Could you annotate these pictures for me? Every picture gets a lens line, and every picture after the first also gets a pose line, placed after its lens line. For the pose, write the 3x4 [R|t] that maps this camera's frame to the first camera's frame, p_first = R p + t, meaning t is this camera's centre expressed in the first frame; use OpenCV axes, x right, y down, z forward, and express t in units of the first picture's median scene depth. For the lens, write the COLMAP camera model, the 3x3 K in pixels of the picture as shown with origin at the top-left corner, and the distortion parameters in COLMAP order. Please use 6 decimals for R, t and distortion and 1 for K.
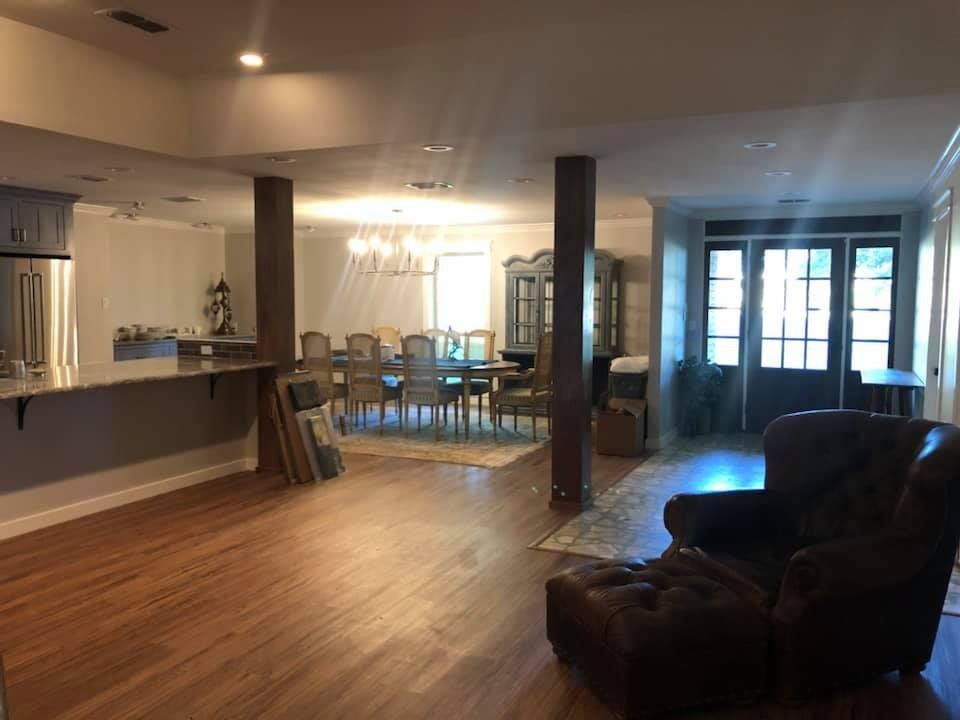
lens RADIAL K [[779.3, 0, 496.7], [0, 779.3, 356.3], [0, 0, 1]] dist [0.036576, -0.057362]
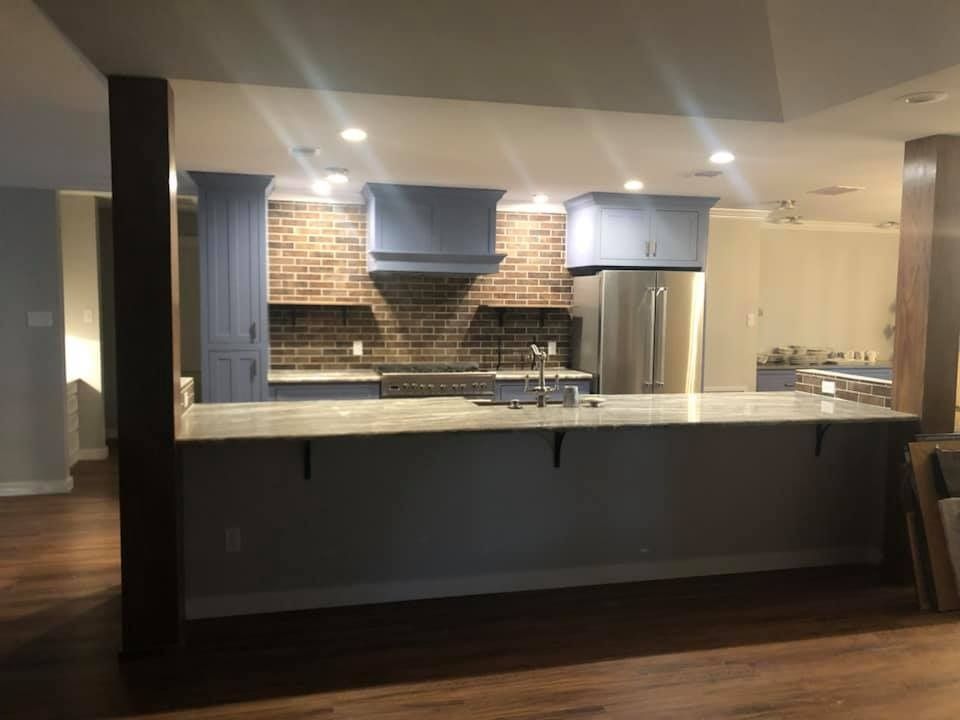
lens RADIAL K [[779.3, 0, 473.6], [0, 779.3, 361.0], [0, 0, 1]] dist [0.036576, -0.057362]
pose [[0.610454, 0.057817, -0.789939, 0.008705], [-0.067509, 0.997501, 0.020839, -0.028382], [0.789170, 0.040607, 0.612831, 0.311412]]
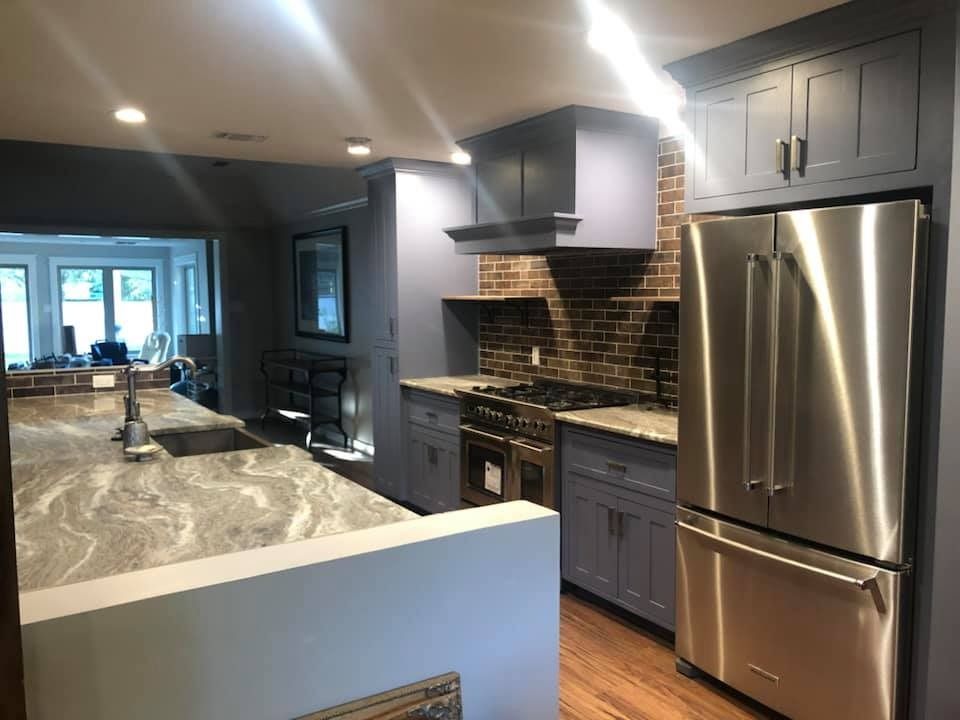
lens RADIAL K [[779.3, 0, 475.3], [0, 779.3, 357.9], [0, 0, 1]] dist [0.036576, -0.057362]
pose [[-0.569045, 0.060581, -0.820072, -0.230064], [-0.063584, 0.991055, 0.117332, -0.104923], [0.819845, 0.118910, -0.560103, 1.271899]]
